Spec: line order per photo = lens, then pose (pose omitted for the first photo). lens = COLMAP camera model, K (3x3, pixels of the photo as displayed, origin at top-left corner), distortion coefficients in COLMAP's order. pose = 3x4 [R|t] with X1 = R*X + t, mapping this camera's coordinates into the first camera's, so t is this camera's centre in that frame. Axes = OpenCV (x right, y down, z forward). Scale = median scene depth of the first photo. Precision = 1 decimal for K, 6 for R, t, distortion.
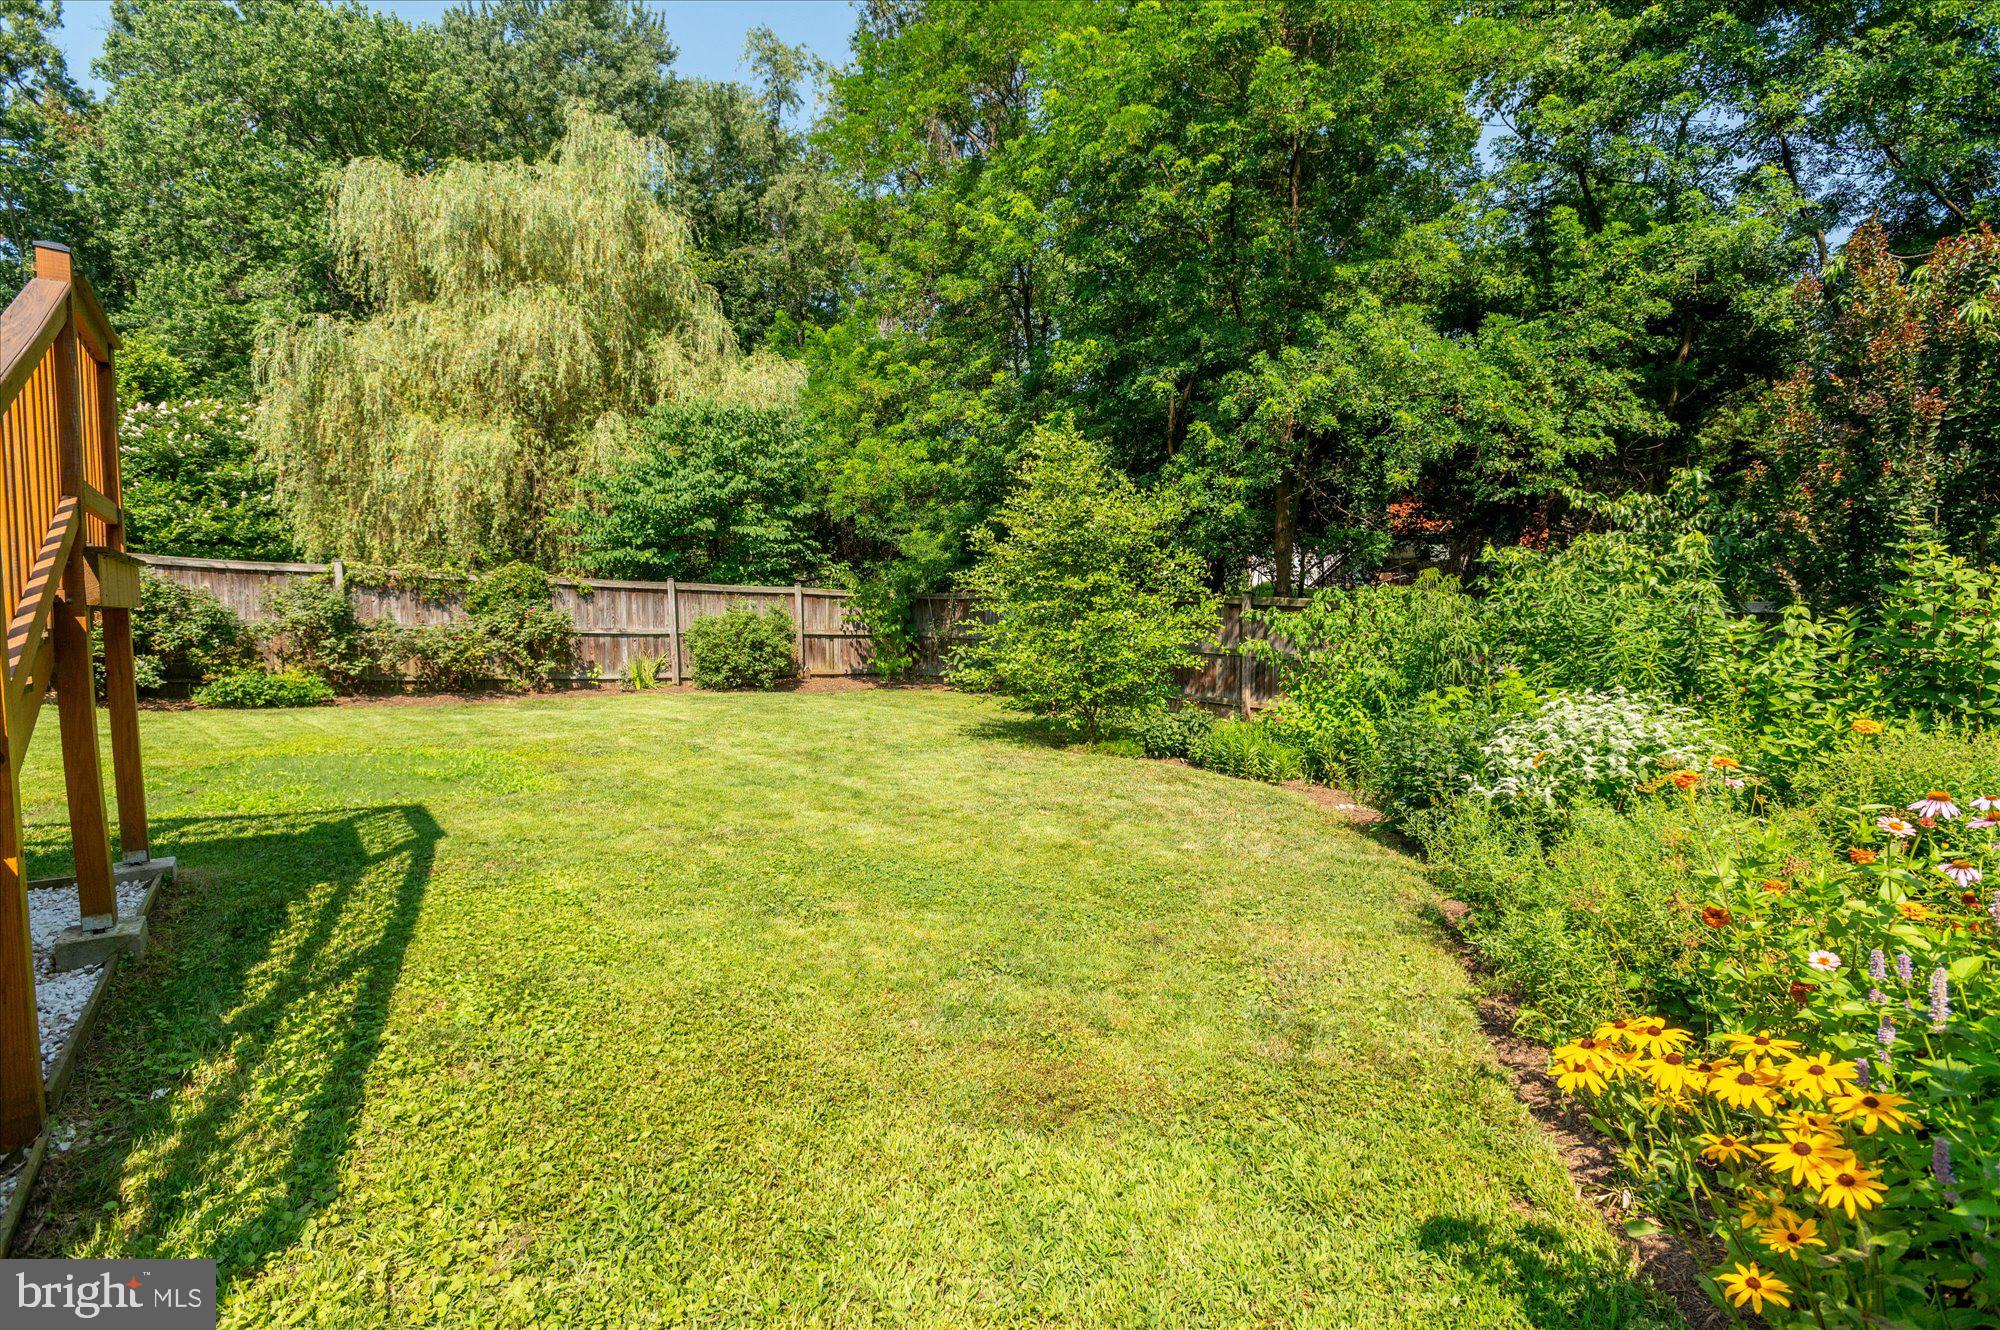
lens RADIAL K [[1002.7, 0, 999.2], [0, 1002.7, 673.6], [0, 0, 1]] dist [0.000880, -0.000712]
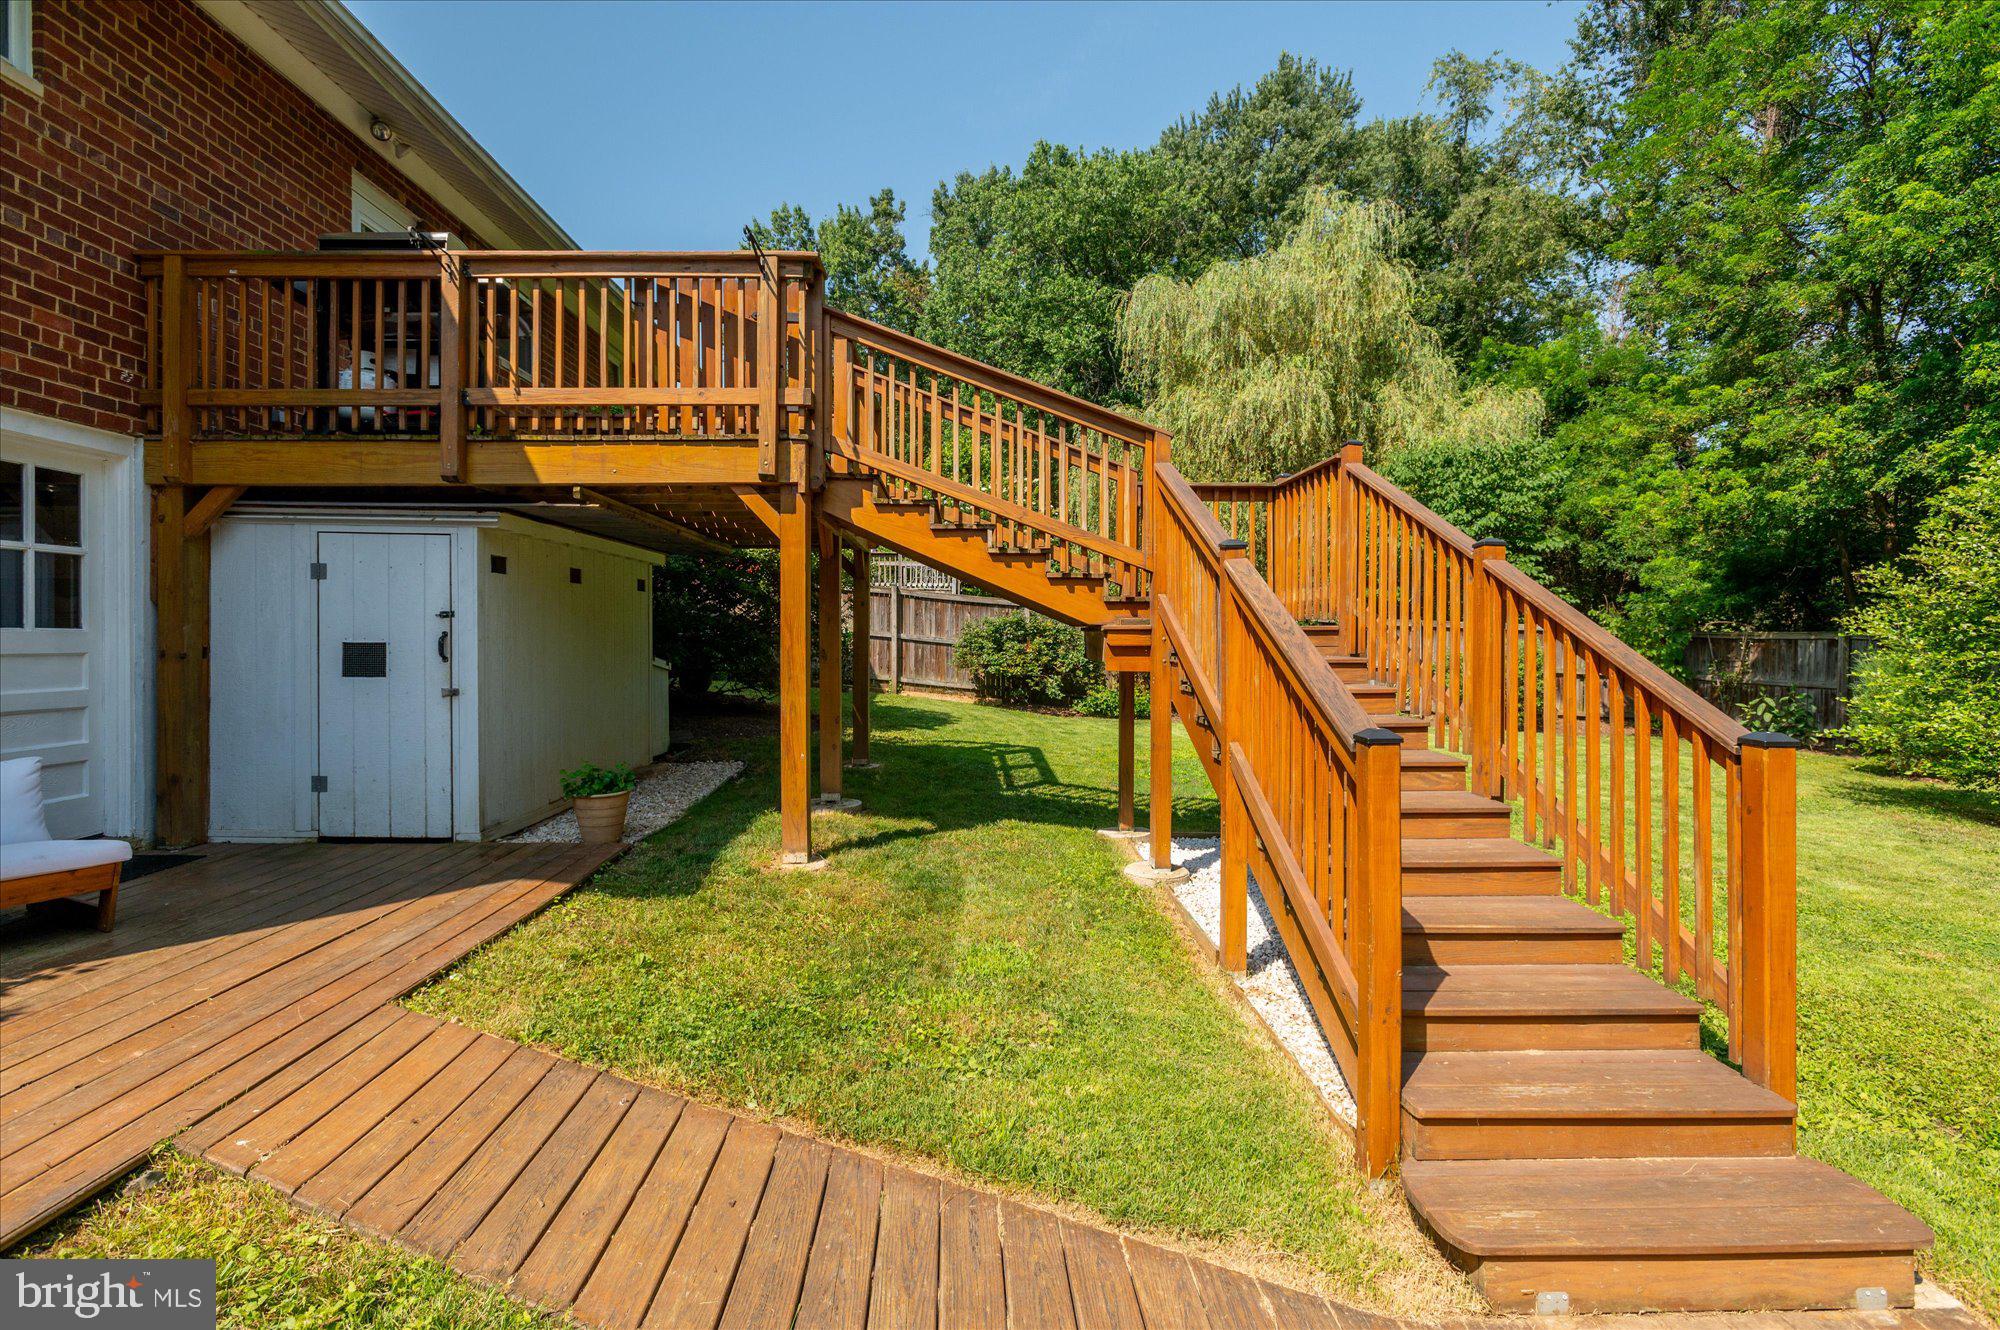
lens RADIAL K [[987.4, 0, 975.8], [0, 987.4, 645.6], [0, 0, 1]] dist [-0.006851, -0.001453]
pose [[0.795938, 0.018830, -0.605085, -0.136706], [-0.052637, 0.997883, -0.038187, -0.001008], [0.603085, 0.062244, 0.795245, -0.184364]]
